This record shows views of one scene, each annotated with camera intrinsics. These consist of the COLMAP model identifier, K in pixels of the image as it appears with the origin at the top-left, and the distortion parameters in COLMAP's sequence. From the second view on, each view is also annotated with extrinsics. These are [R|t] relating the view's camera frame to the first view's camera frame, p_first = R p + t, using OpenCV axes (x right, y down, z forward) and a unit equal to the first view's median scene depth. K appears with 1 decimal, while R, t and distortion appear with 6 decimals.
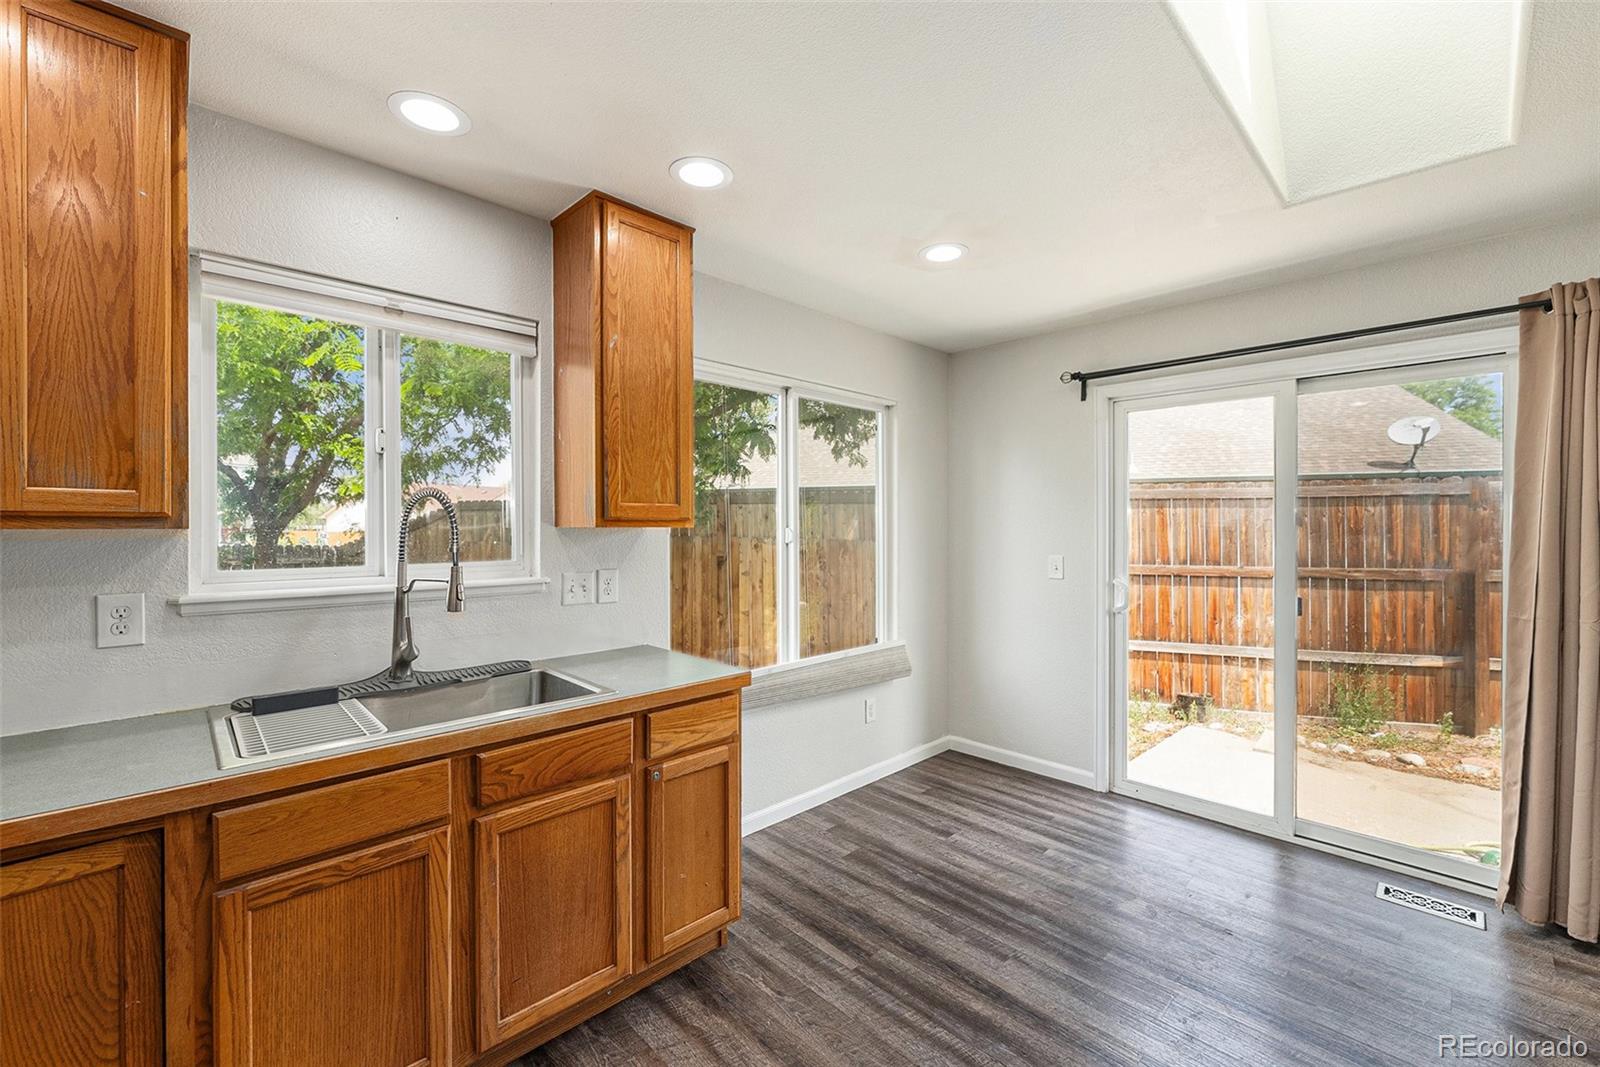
lens RADIAL K [[674.8, 0, 800.0], [0, 674.8, 533.5], [0, 0, 1]] dist [0.001134, -0.000005]
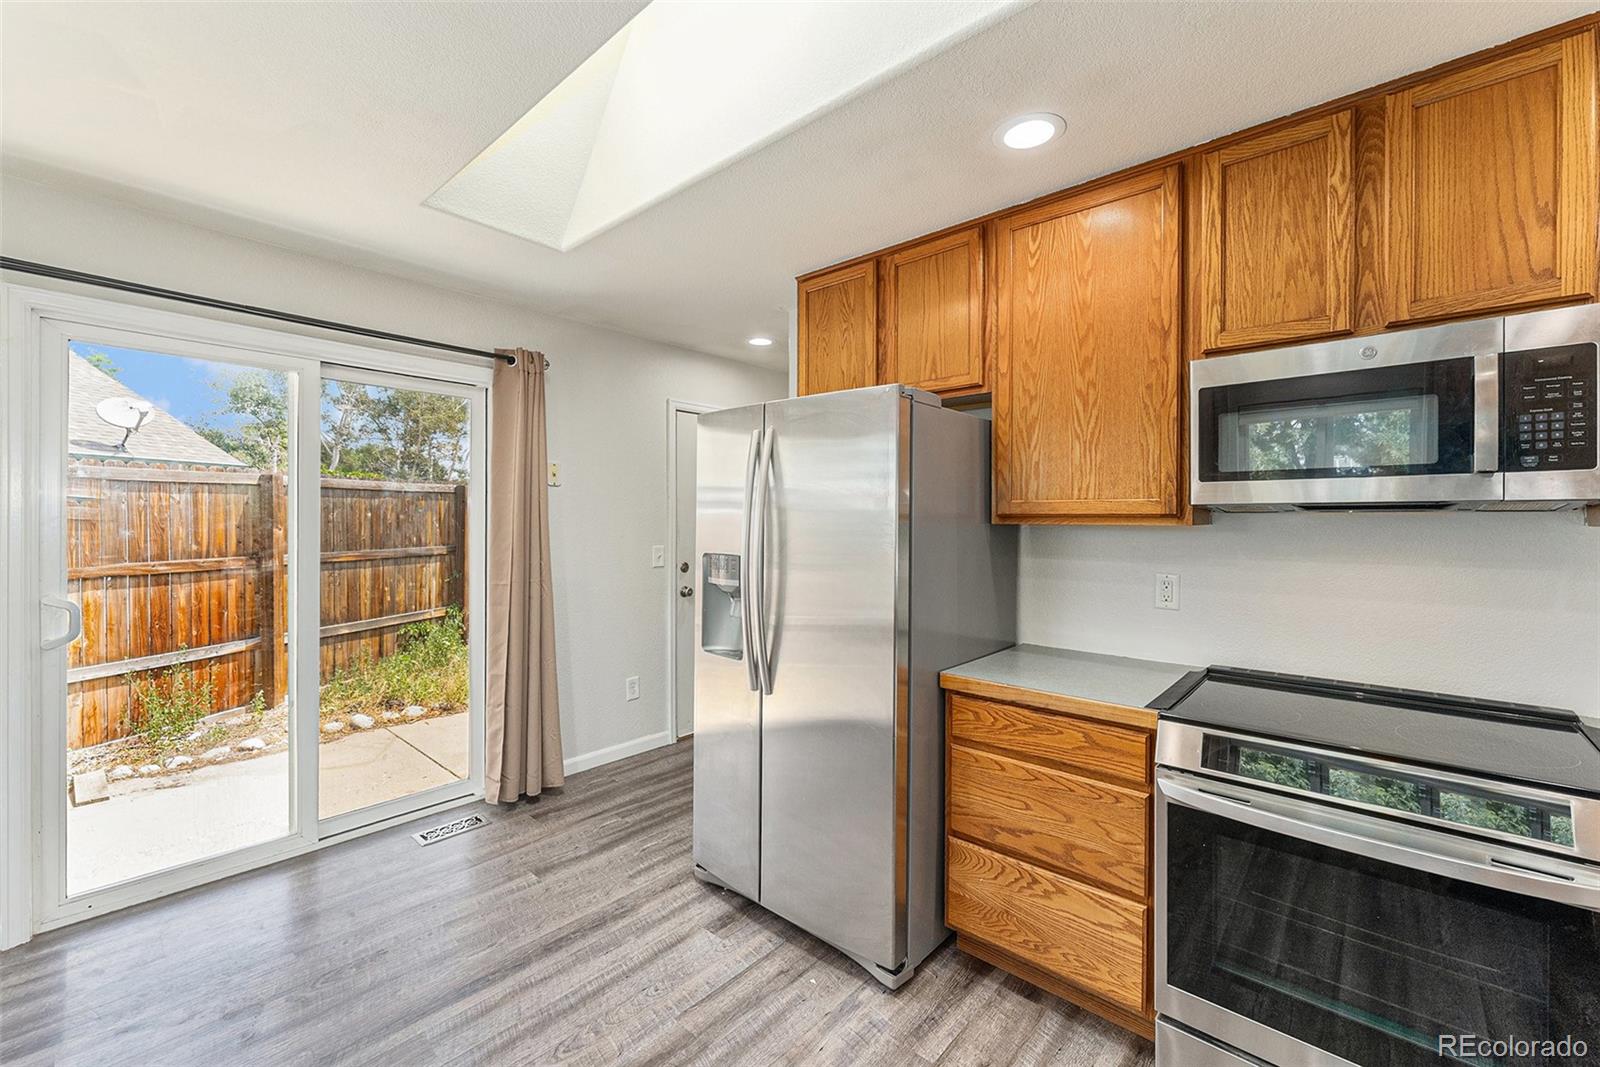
lens RADIAL K [[645.9, 0, 832.9], [0, 645.9, 519.8], [0, 0, 1]] dist [0.002244, 0.000058]
pose [[-0.091419, -0.002132, 0.995810, -0.136190], [0.005576, 0.999981, 0.002652, -0.001568], [-0.995797, 0.005795, -0.091406, 0.204671]]
